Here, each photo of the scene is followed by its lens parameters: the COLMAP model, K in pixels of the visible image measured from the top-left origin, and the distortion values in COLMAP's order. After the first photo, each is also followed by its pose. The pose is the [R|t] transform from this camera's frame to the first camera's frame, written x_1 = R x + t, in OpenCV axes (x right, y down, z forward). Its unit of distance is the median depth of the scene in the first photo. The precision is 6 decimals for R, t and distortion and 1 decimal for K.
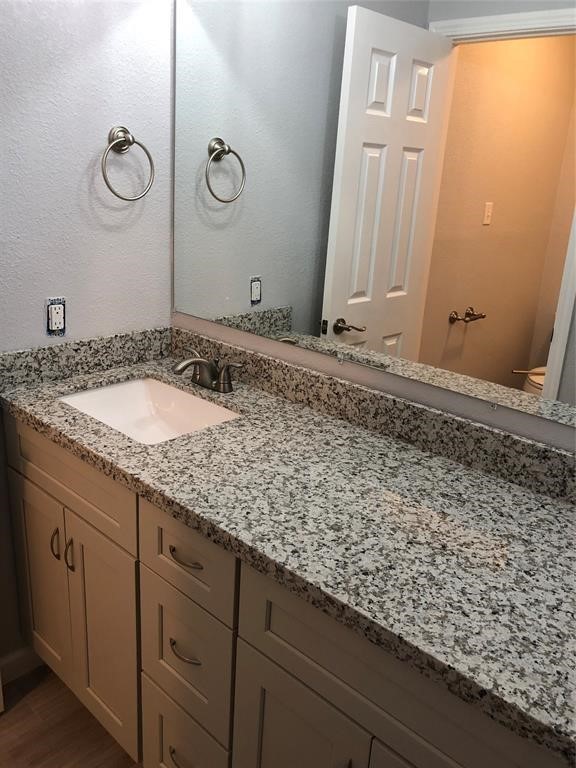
lens RADIAL K [[638.0, 0, 283.0], [0, 638.0, 388.2], [0, 0, 1]] dist [0.012406, 0.005312]
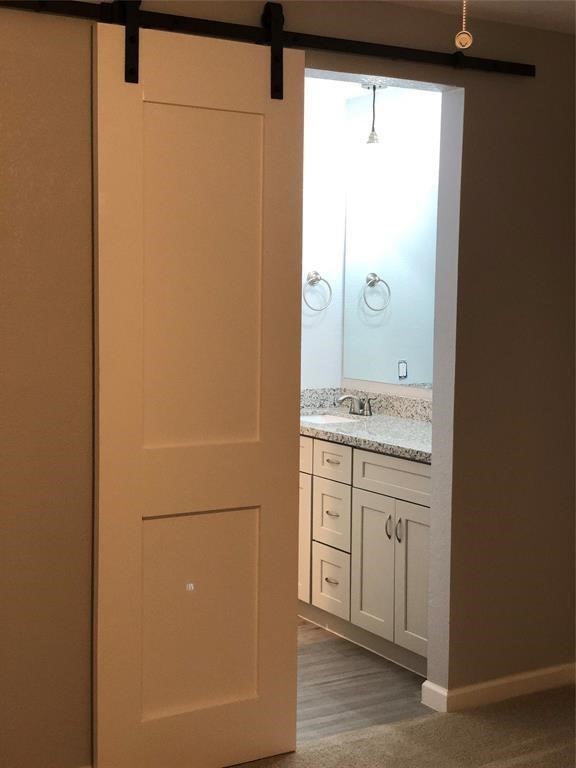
lens RADIAL K [[1163.2, 0, 288.8], [0, 1163.2, 363.1], [0, 0, 1]] dist [0.065030, 0.000000]
pose [[0.963066, -0.025297, -0.268073, 0.483401], [-0.044690, 0.966753, -0.251777, 0.589113], [0.265530, 0.254458, 0.929917, -1.761180]]
